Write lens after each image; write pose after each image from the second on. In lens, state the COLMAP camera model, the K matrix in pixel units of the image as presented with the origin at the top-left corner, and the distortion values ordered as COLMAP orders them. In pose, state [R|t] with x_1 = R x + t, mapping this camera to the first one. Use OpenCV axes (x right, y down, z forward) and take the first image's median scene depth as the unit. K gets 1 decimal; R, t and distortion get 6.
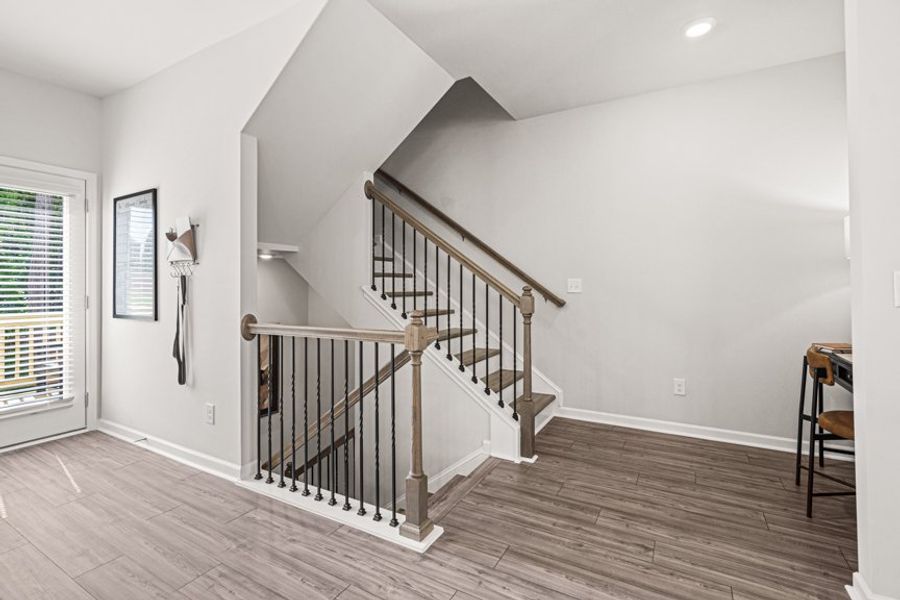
lens RADIAL K [[417.0, 0, 448.7], [0, 417.0, 282.2], [0, 0, 1]] dist [-0.005524, -0.000313]
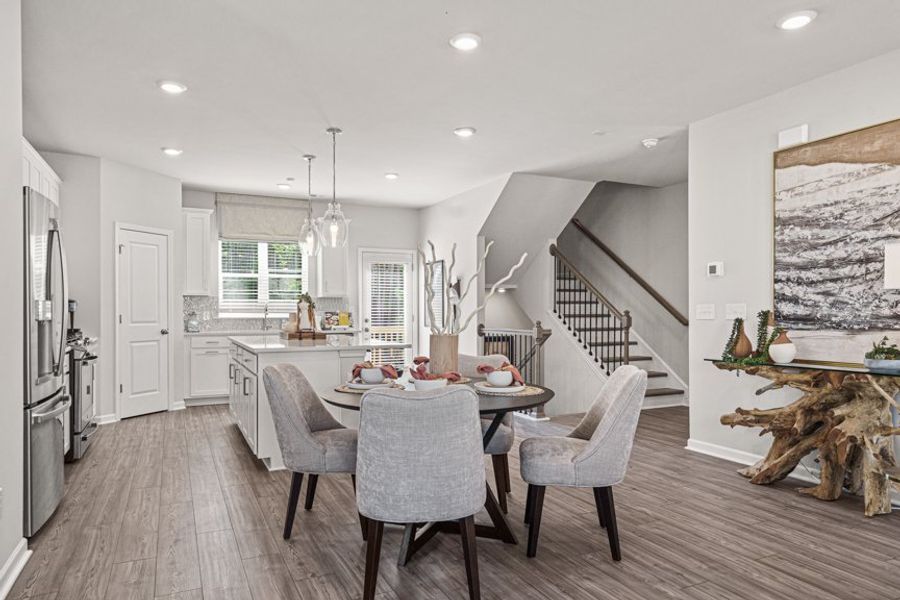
lens RADIAL K [[580.1, 0, 447.2], [0, 580.1, 315.2], [0, 0, 1]] dist [-0.001517, 0.002734]
pose [[0.824000, 0.007034, -0.566547, 0.803456], [0.004424, 0.999813, 0.018848, -0.016202], [0.566573, -0.018037, 0.823814, -1.161796]]
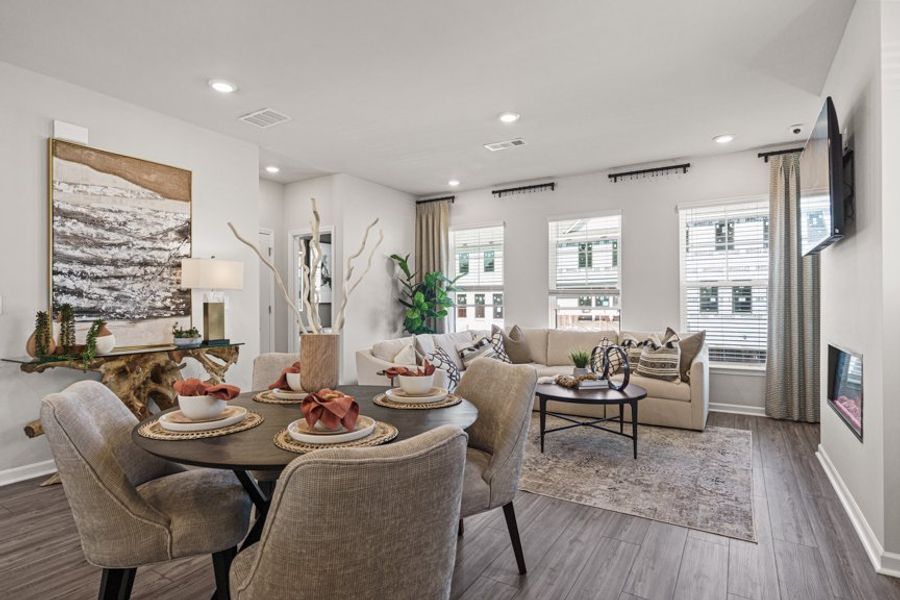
lens RADIAL K [[488.3, 0, 441.7], [0, 488.3, 302.9], [0, 0, 1]] dist [-0.000014, 0.002779]
pose [[0.023468, 0.005442, 0.999710, -0.370665], [-0.009331, 0.999943, -0.005225, -0.002298], [-0.999681, -0.009206, 0.023518, -0.526351]]
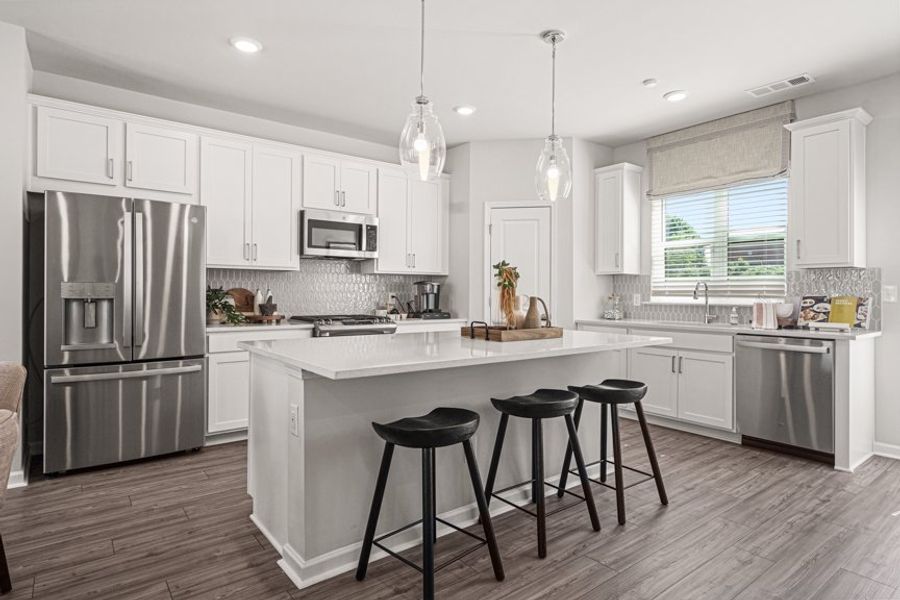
lens RADIAL K [[488.3, 0, 443.6], [0, 488.3, 295.6], [0, 0, 1]] dist [-0.000014, 0.002779]
pose [[-0.385735, 0.005728, -0.922592, 0.326449], [0.007935, 0.999964, 0.002891, 0.004233], [0.922575, -0.006206, -0.385767, 0.283643]]
